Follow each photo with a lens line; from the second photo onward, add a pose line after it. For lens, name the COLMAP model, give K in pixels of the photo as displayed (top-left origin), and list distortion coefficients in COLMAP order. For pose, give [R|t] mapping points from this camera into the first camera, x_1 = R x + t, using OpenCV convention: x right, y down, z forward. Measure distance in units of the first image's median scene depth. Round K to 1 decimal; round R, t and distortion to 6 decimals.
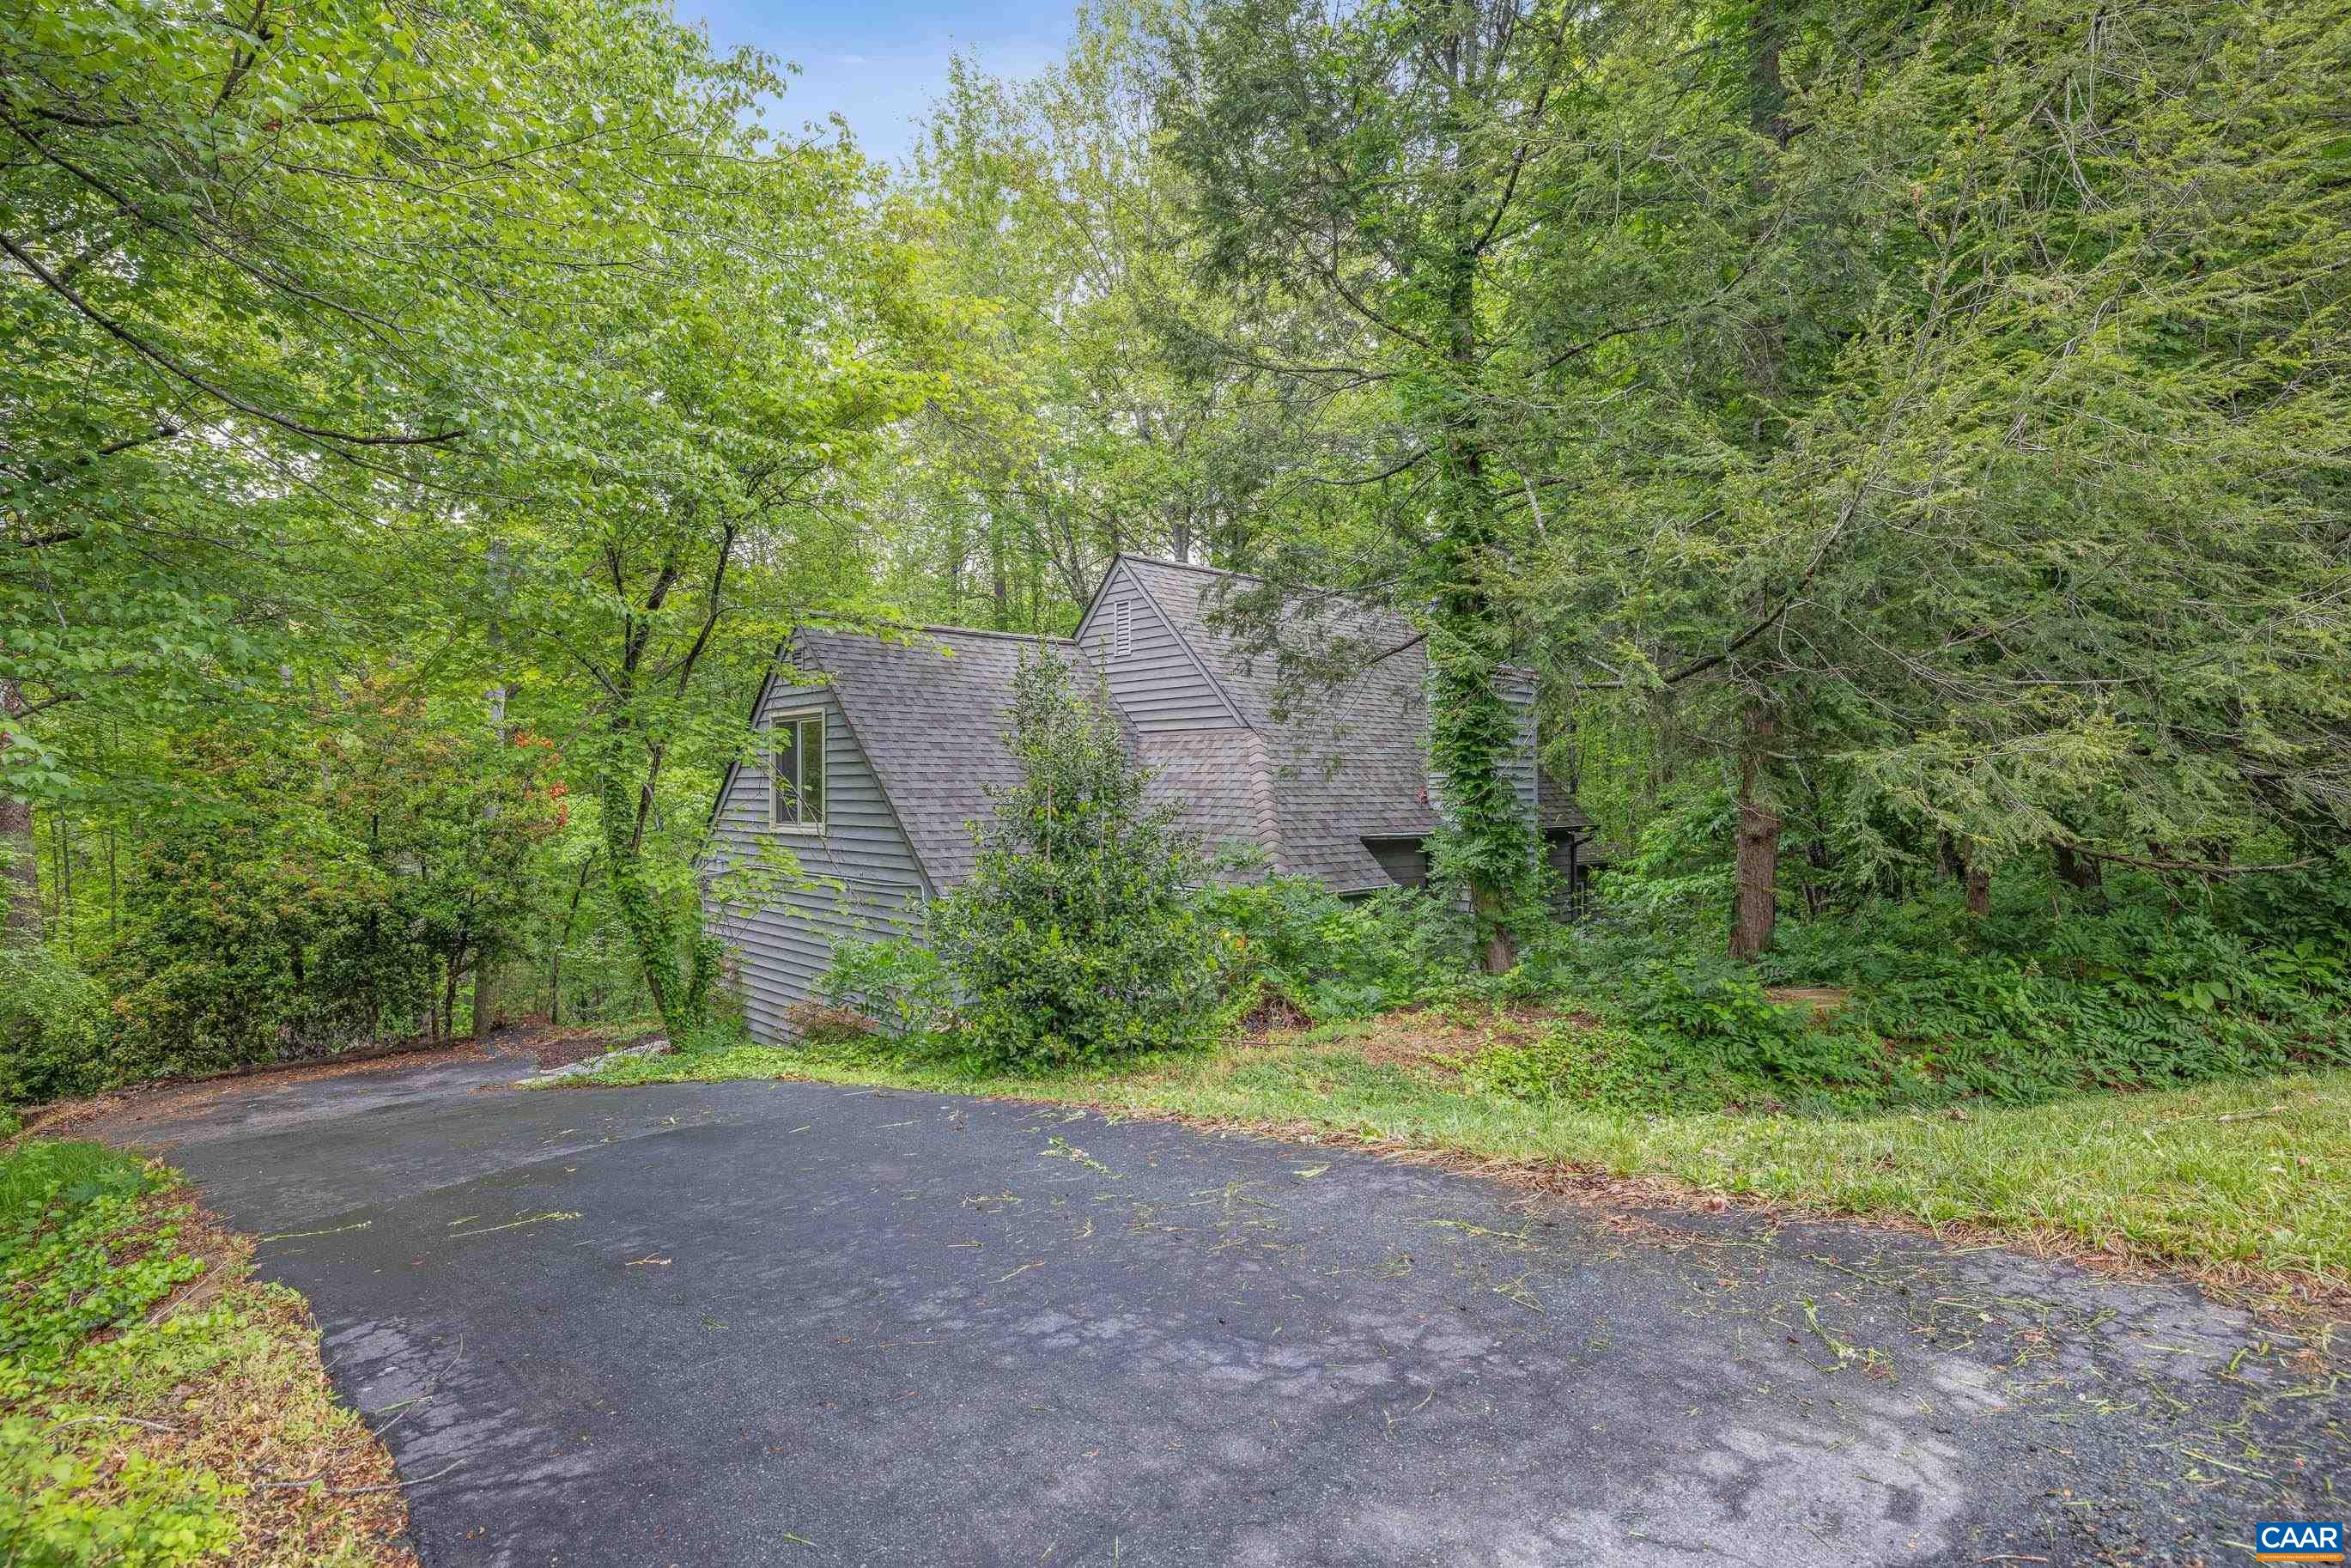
lens RADIAL K [[1219.9, 0, 1175.5], [0, 1219.9, 786.1], [0, 0, 1]] dist [-0.001925, 0.000111]
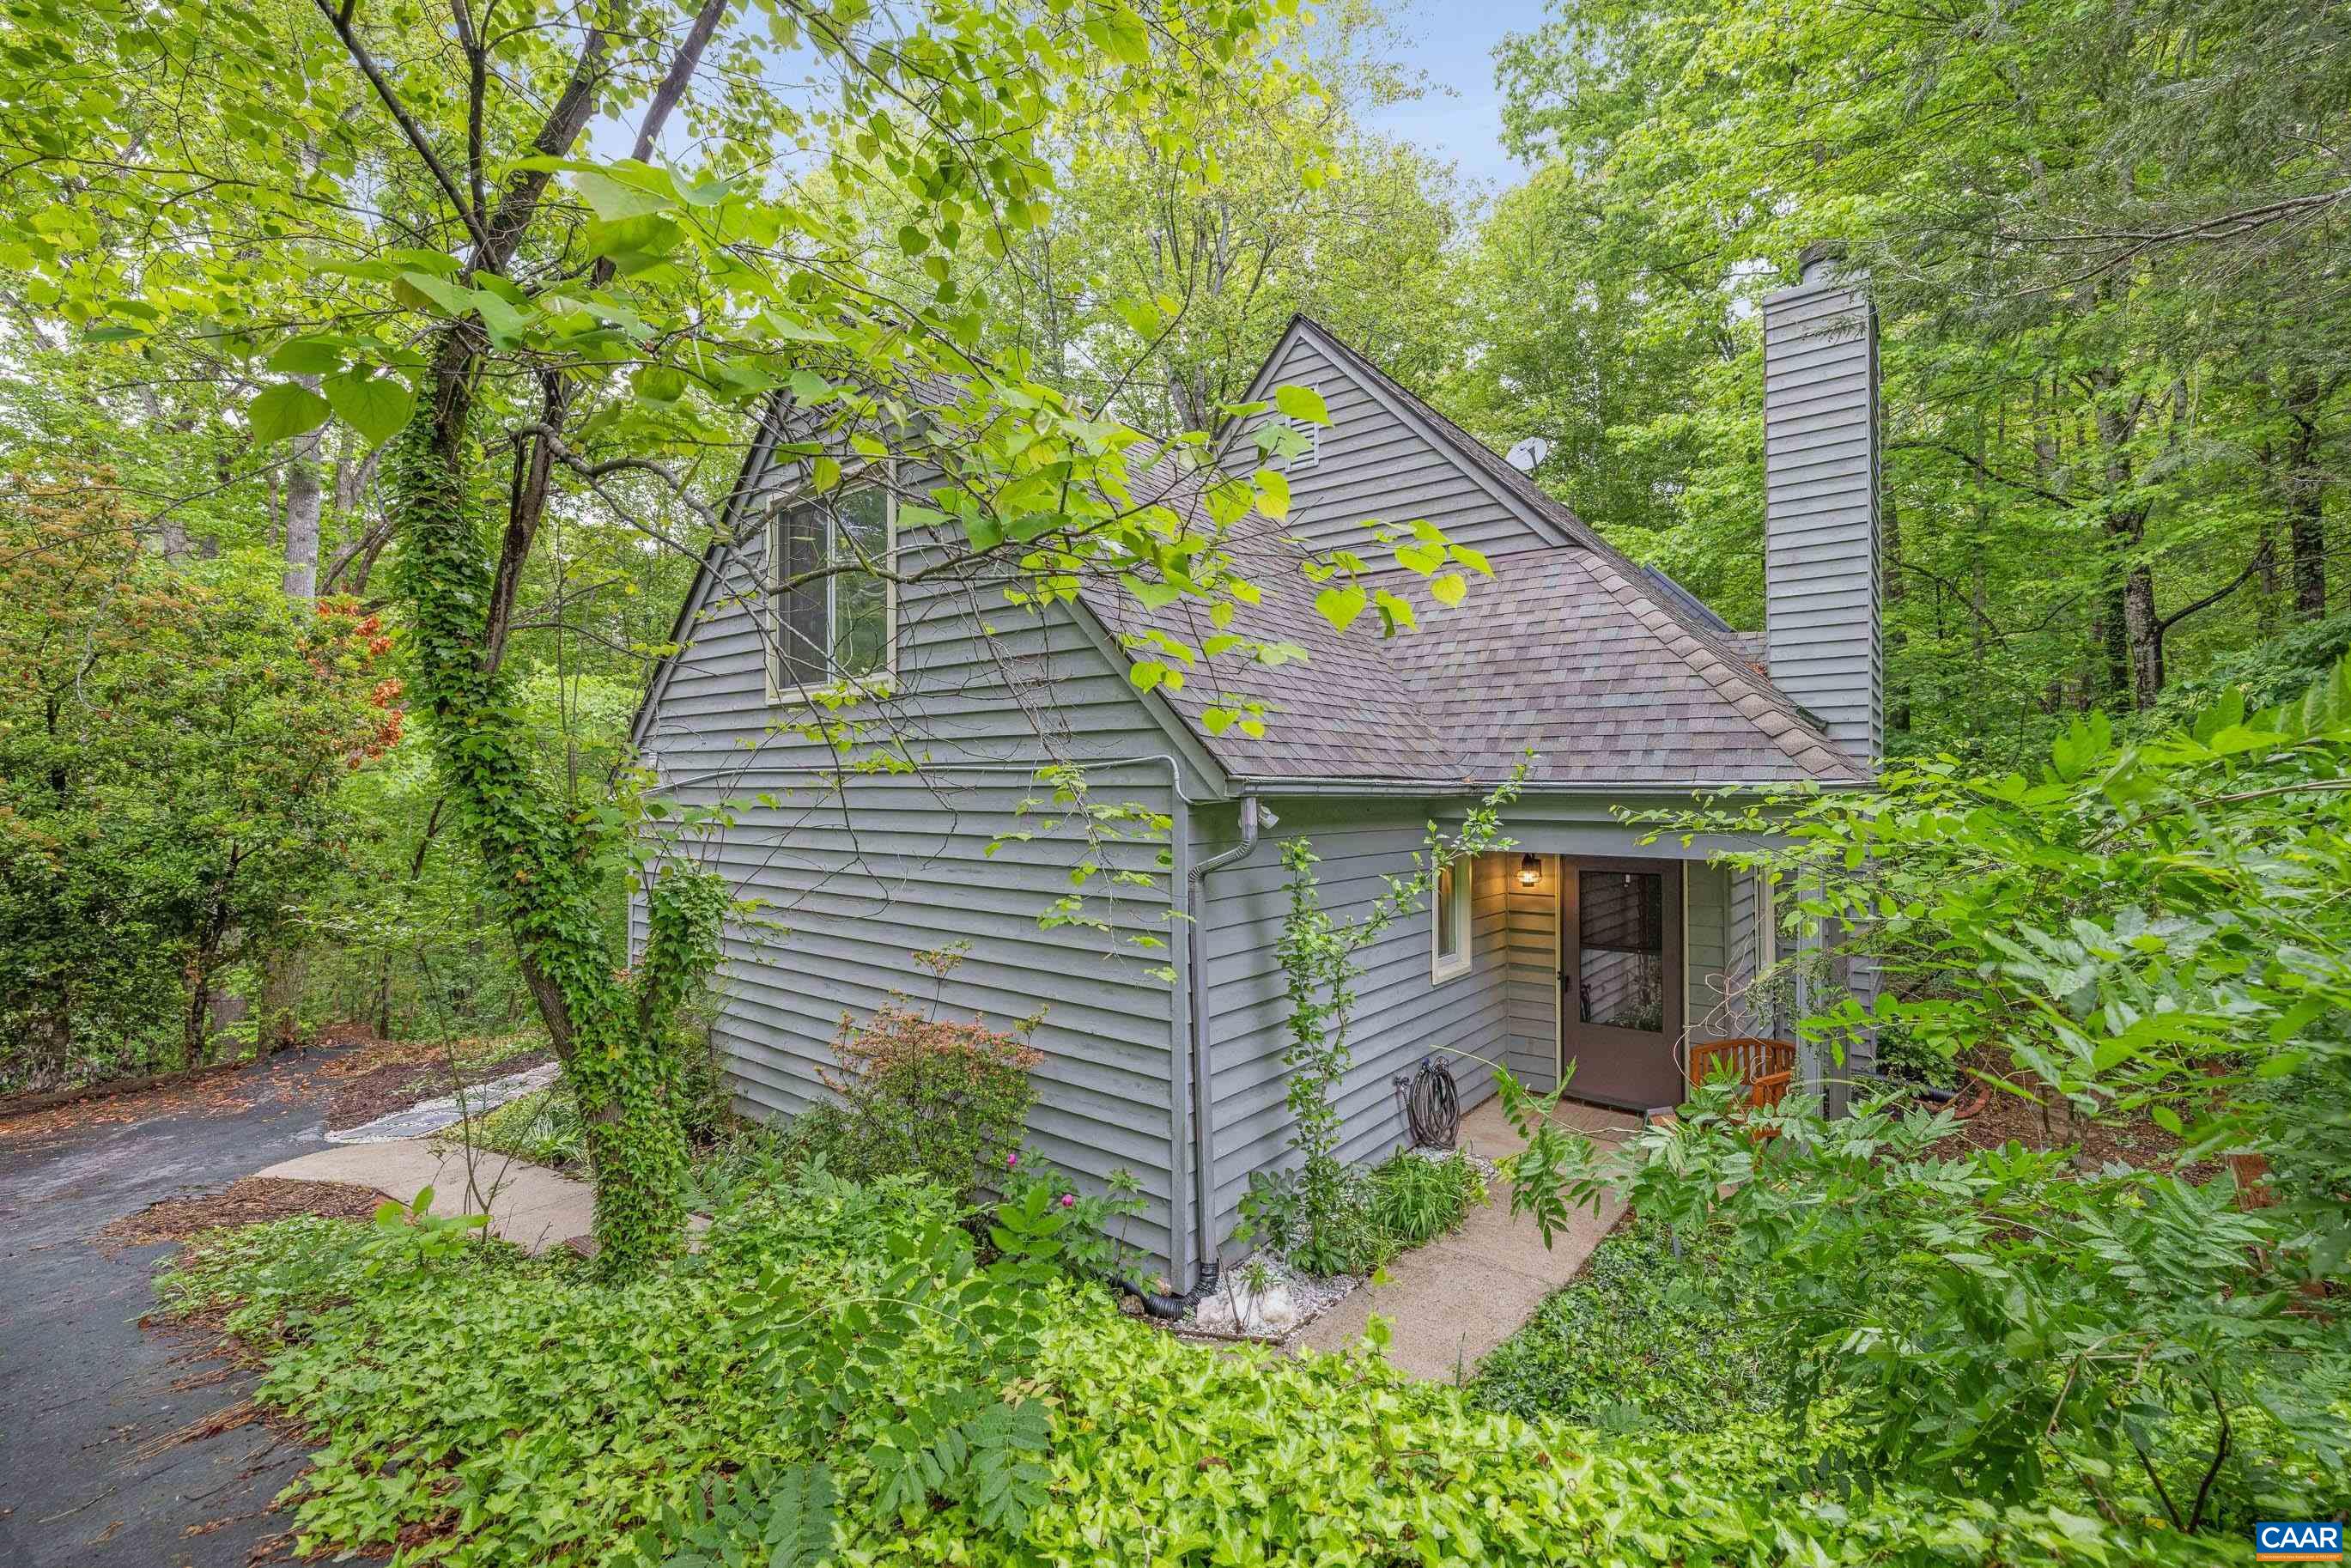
lens RADIAL K [[993.9, 0, 1175.6], [0, 993.9, 786.0], [0, 0, 1]] dist [0.002582, -0.000087]
pose [[0.986816, 0.002093, 0.161835, -0.191833], [-0.001352, 0.999988, -0.004690, 0.067165], [-0.161843, 0.004409, 0.986807, 0.447438]]
